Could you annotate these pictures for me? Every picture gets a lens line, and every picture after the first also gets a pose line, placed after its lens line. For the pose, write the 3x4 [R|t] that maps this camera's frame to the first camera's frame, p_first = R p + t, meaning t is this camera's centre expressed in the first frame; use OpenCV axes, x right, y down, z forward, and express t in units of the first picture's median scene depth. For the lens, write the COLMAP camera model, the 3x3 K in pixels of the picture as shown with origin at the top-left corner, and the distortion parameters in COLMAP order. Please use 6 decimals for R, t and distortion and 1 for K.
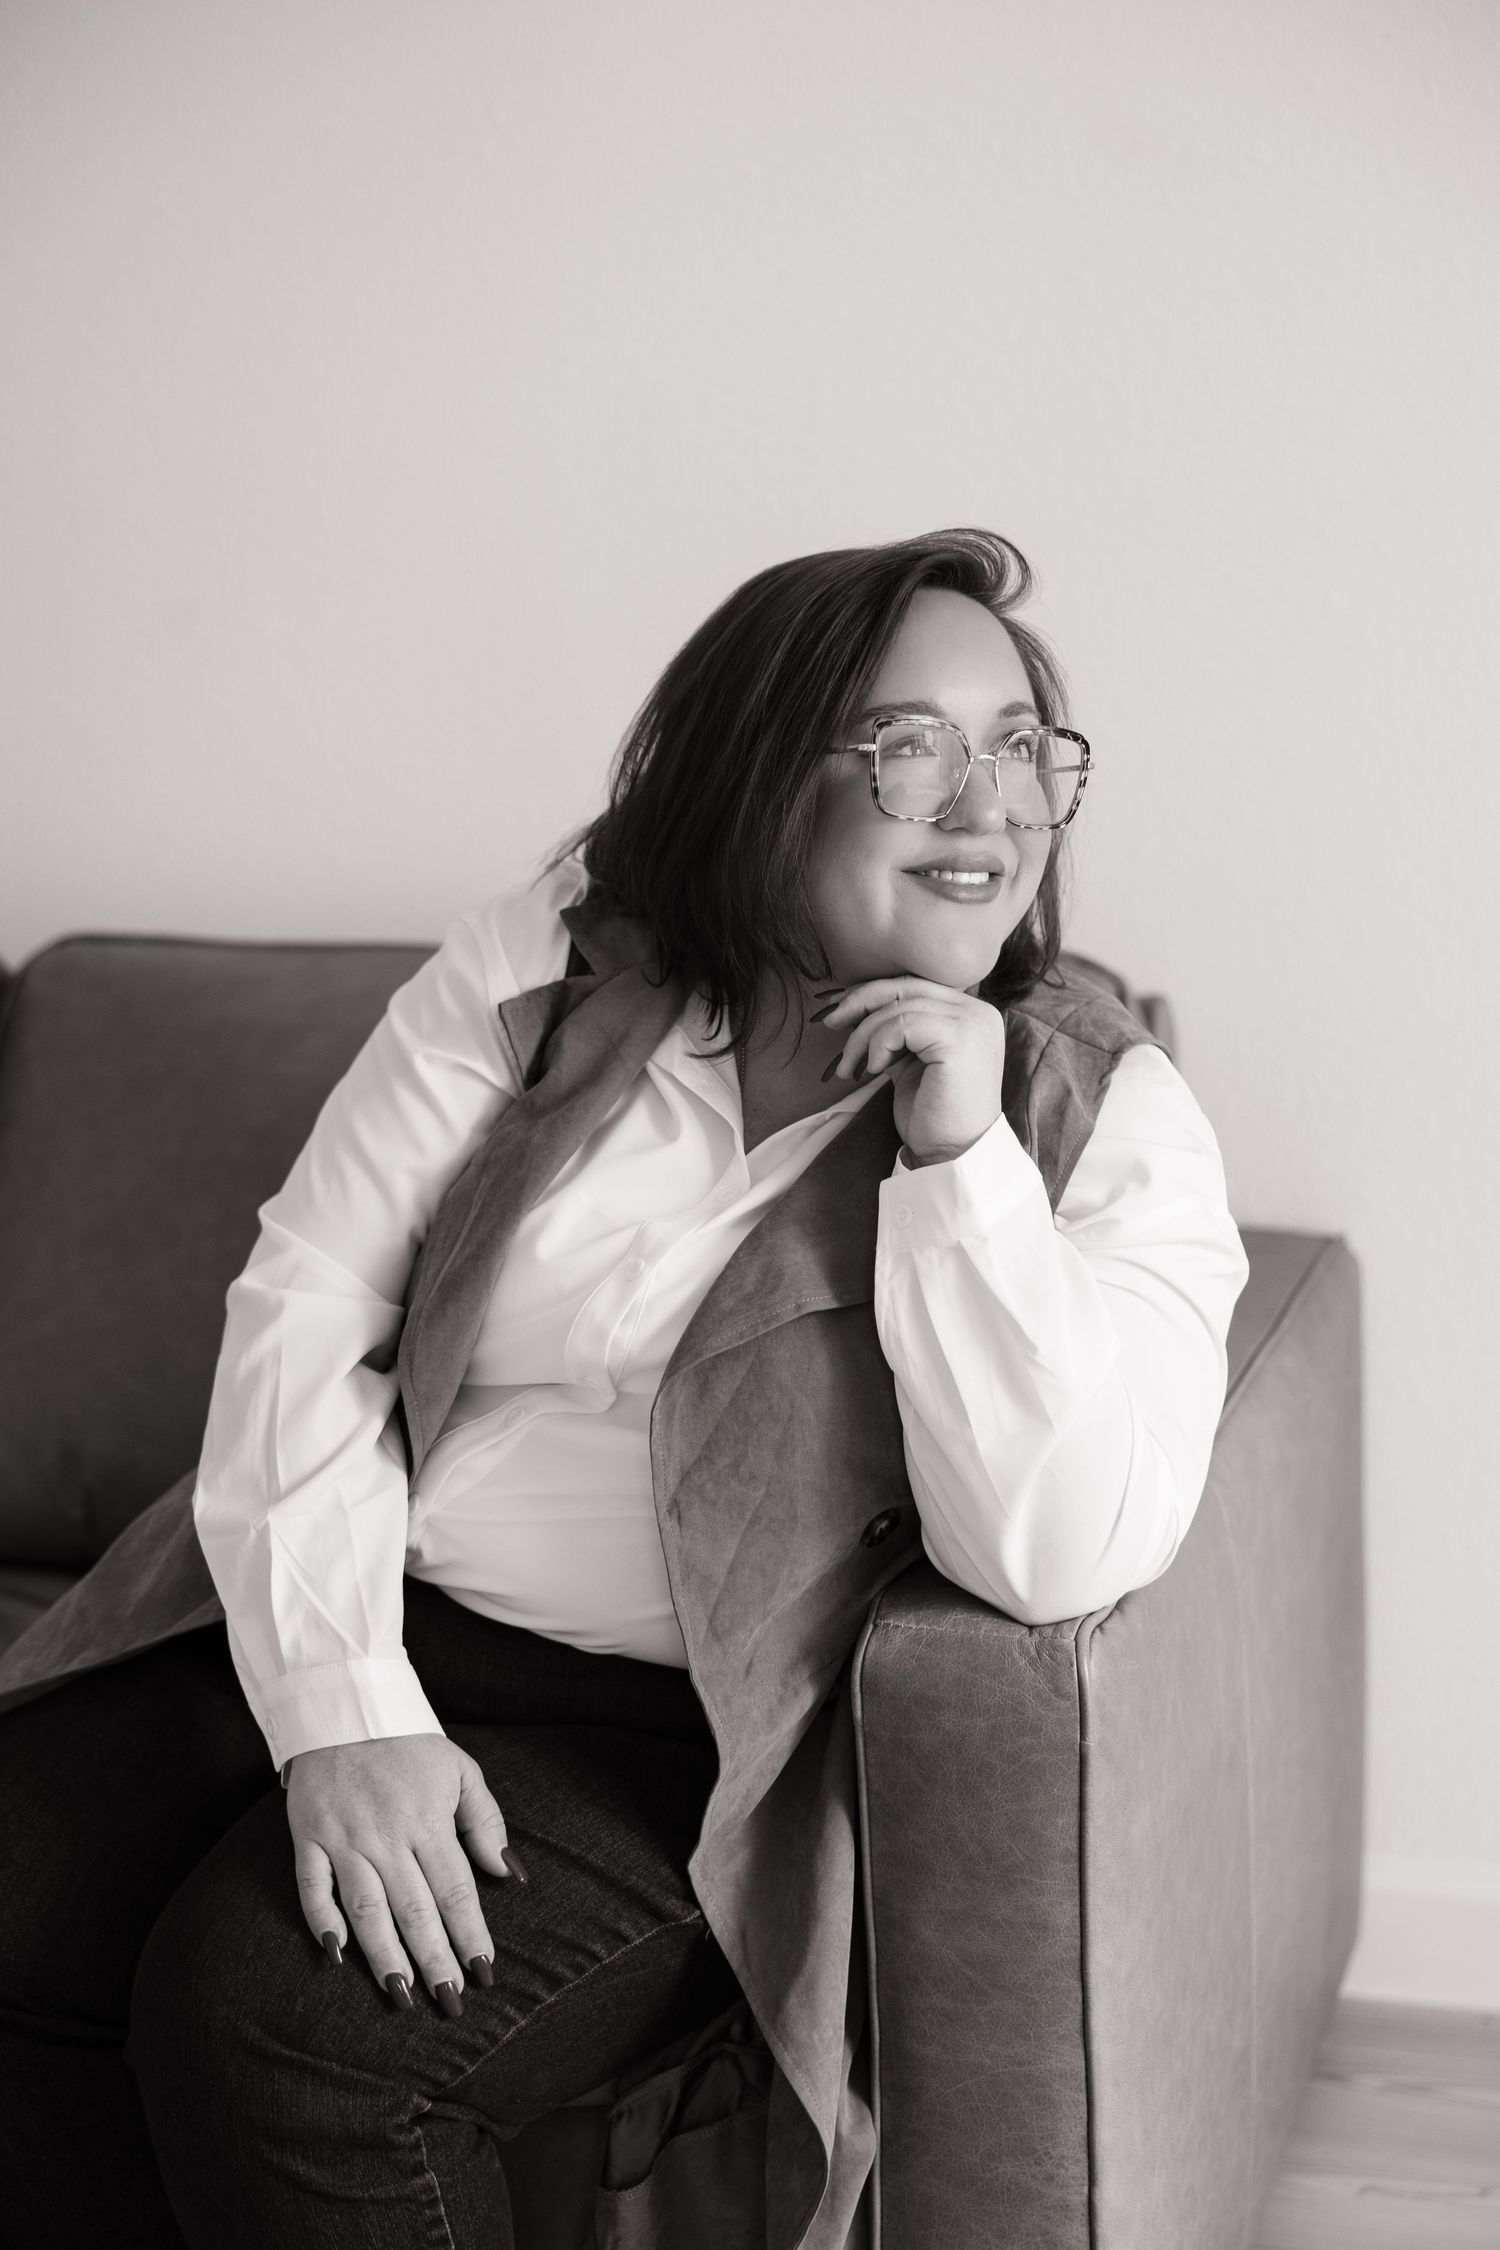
lens RADIAL K [[3477.9, 0, 749.2], [0, 3477.9, 1124.6], [0, 0, 1]] dist [-0.027110, 0.000000]
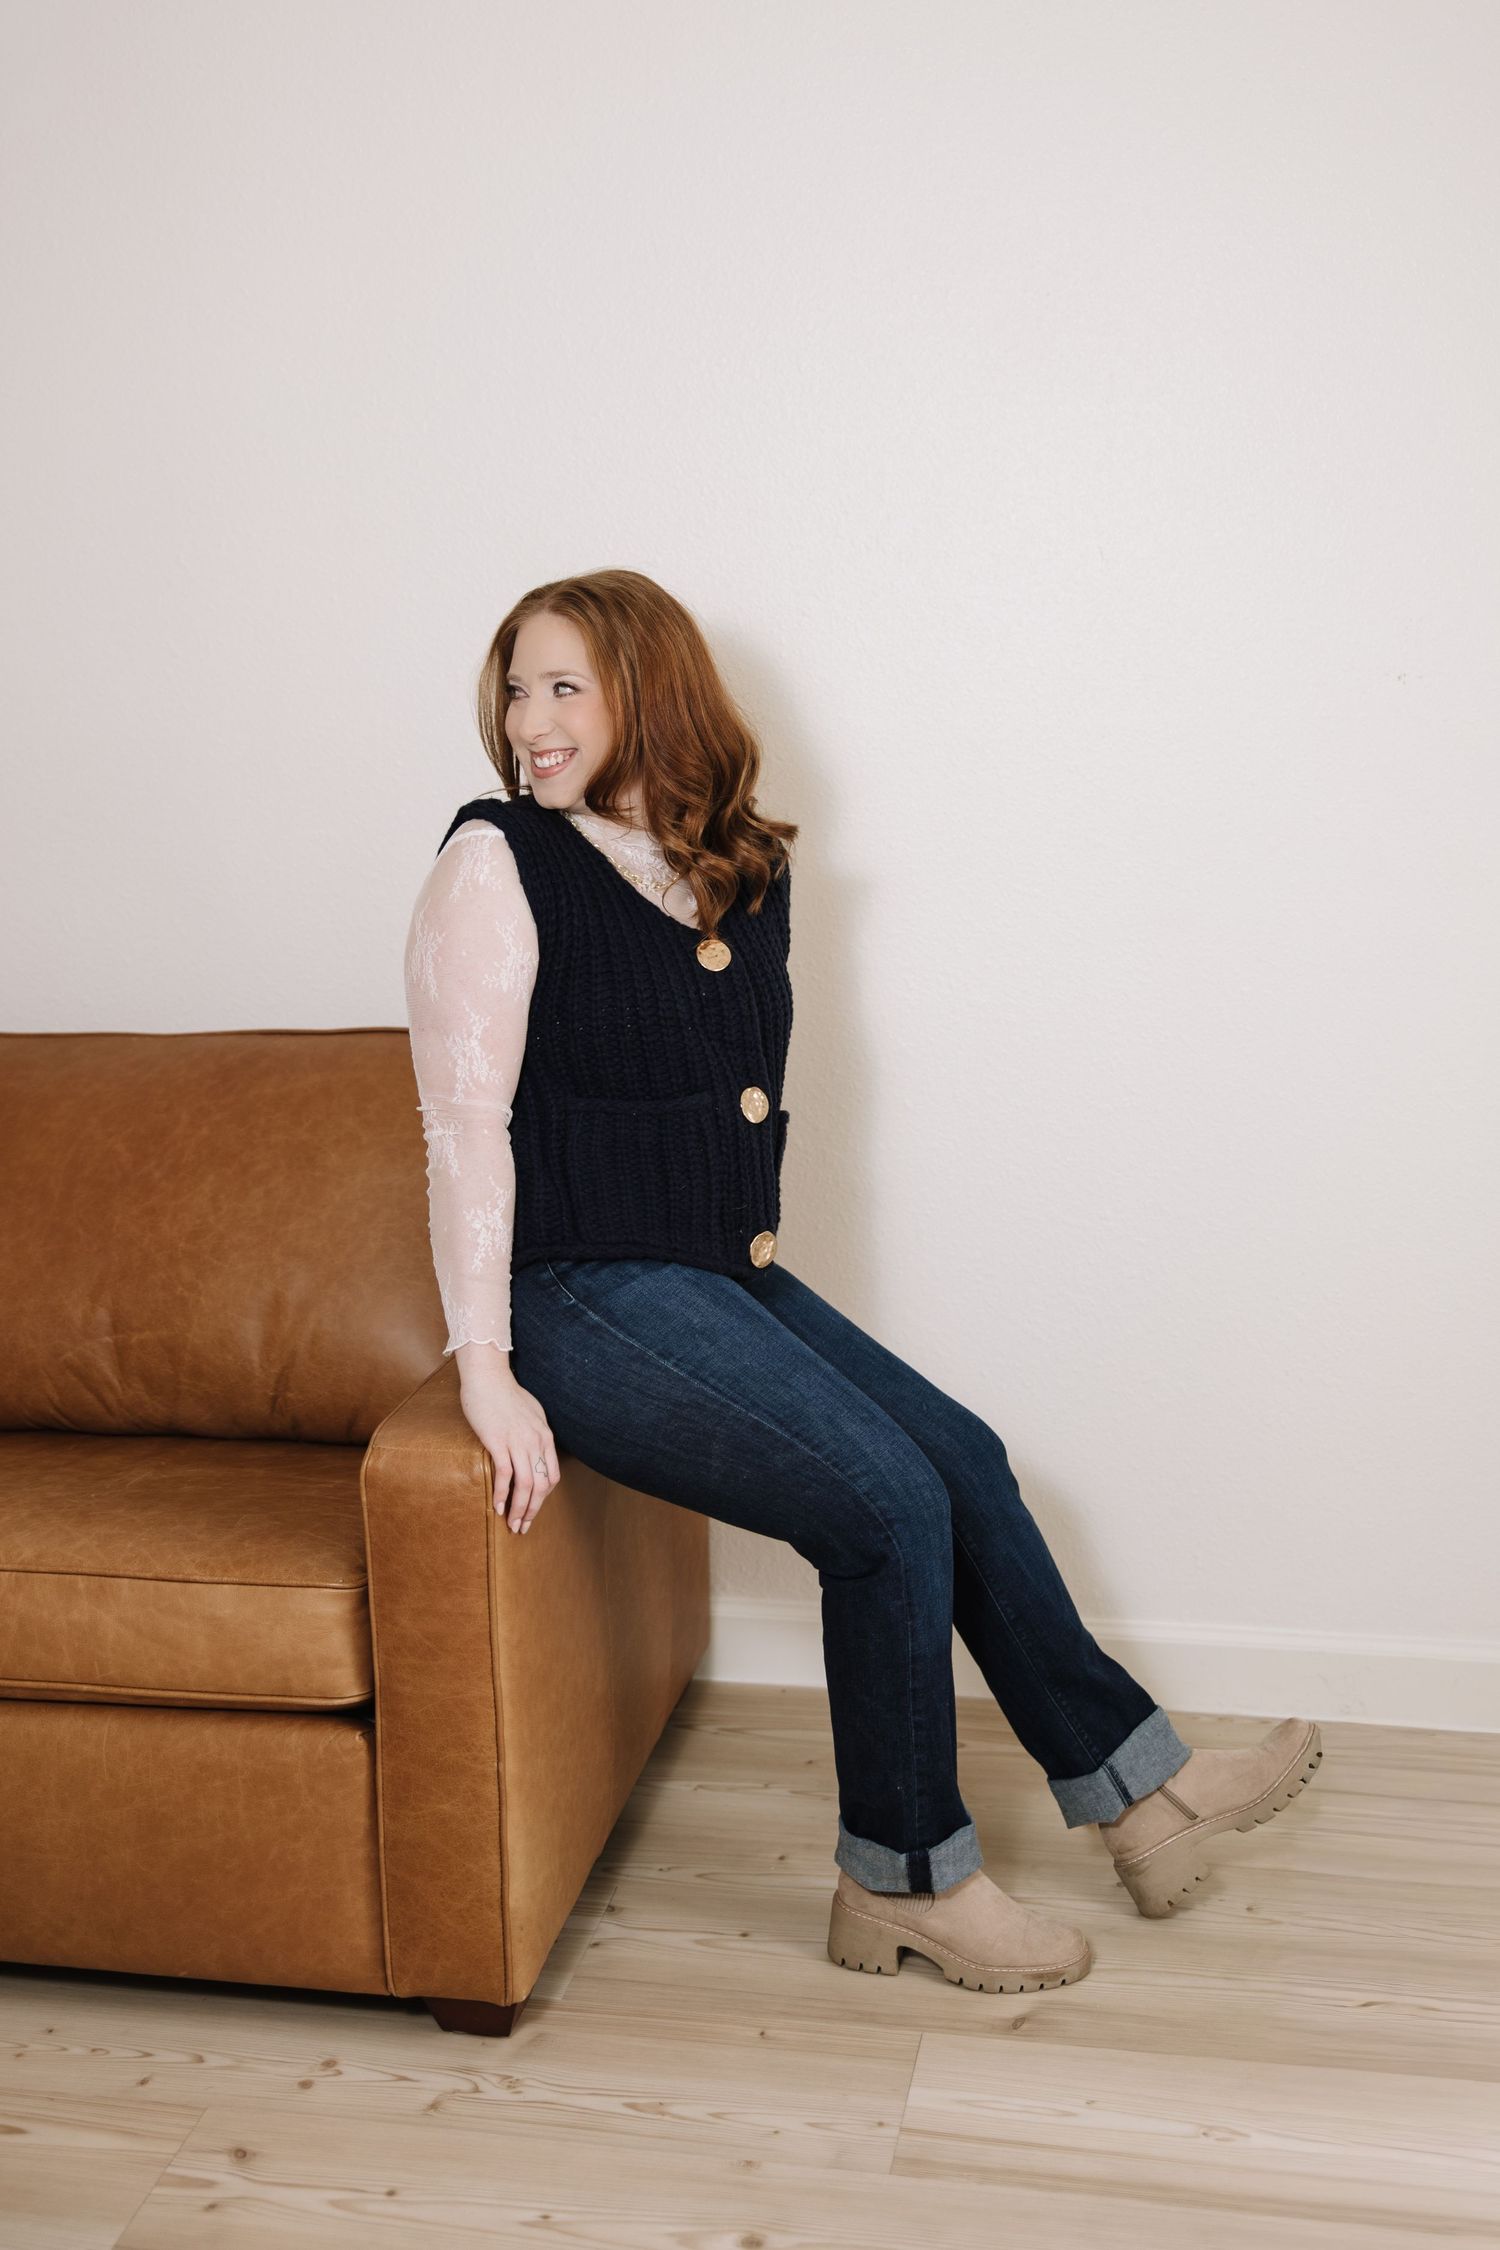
lens RADIAL K [[2415.9, 0, 752.0], [0, 2415.9, 1127.9], [0, 0, 1]] dist [0.017343, 0.000000]
pose [[0.990217, -0.003170, 0.139501, 0.055309], [0.004193, 0.999966, -0.007036, -0.010782], [-0.139474, 0.007552, 0.990197, -0.253572]]
